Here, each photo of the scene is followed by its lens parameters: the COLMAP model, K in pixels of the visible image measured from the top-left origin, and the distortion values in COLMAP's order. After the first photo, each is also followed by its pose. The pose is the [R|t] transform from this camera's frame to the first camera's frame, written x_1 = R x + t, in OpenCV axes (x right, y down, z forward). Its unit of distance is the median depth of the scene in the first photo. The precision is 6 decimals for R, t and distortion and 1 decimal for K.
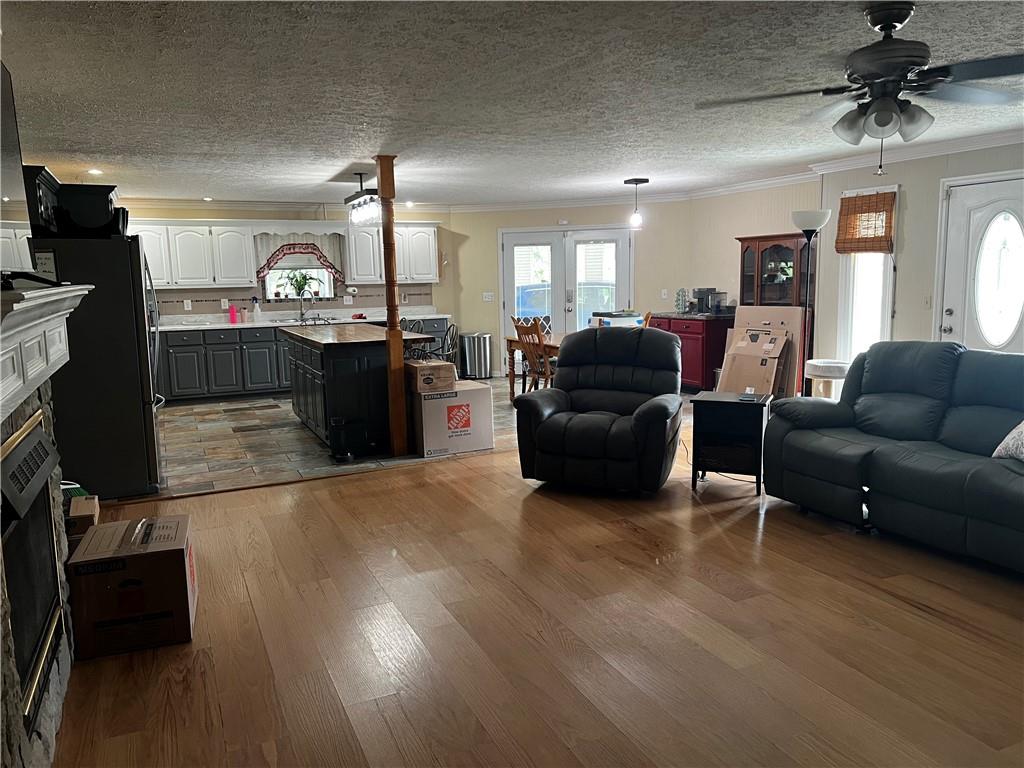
lens RADIAL K [[769.1, 0, 515.8], [0, 769.1, 383.6], [0, 0, 1]] dist [0.056482, -0.077299]
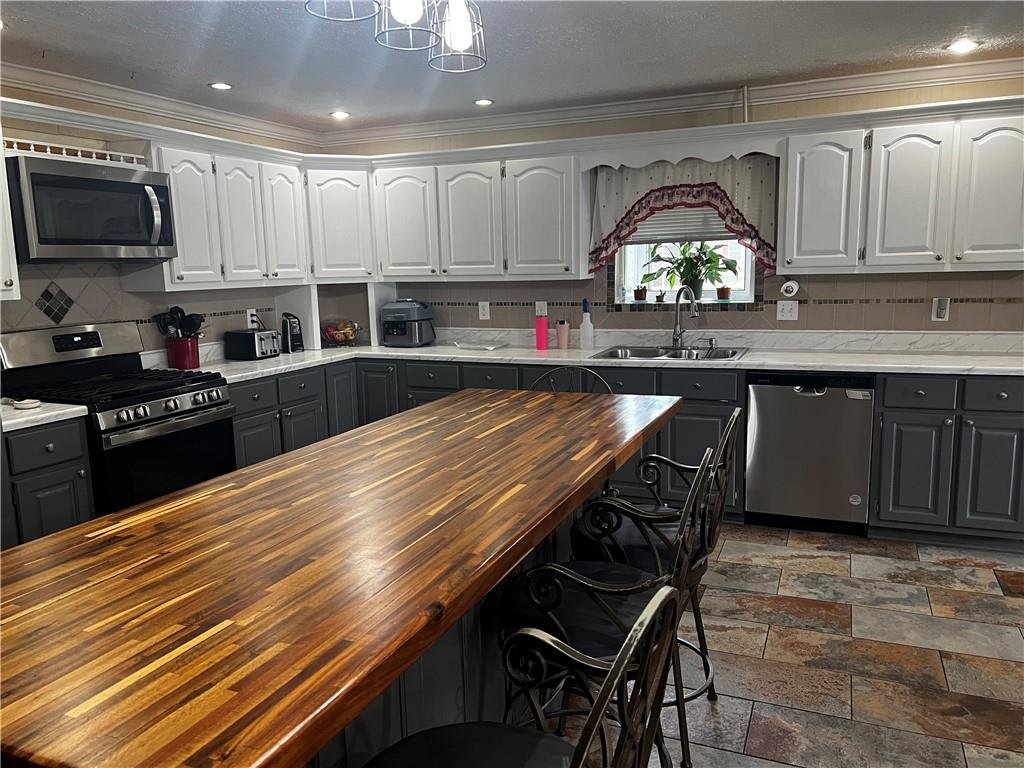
lens RADIAL K [[769.1, 0, 515.8], [0, 769.1, 383.6], [0, 0, 1]] dist [0.056482, -0.077299]
pose [[0.673319, 0.115571, -0.730263, 0.000915], [-0.092619, 0.993111, 0.071772, -0.086932], [0.733527, 0.019311, 0.679385, 0.612310]]
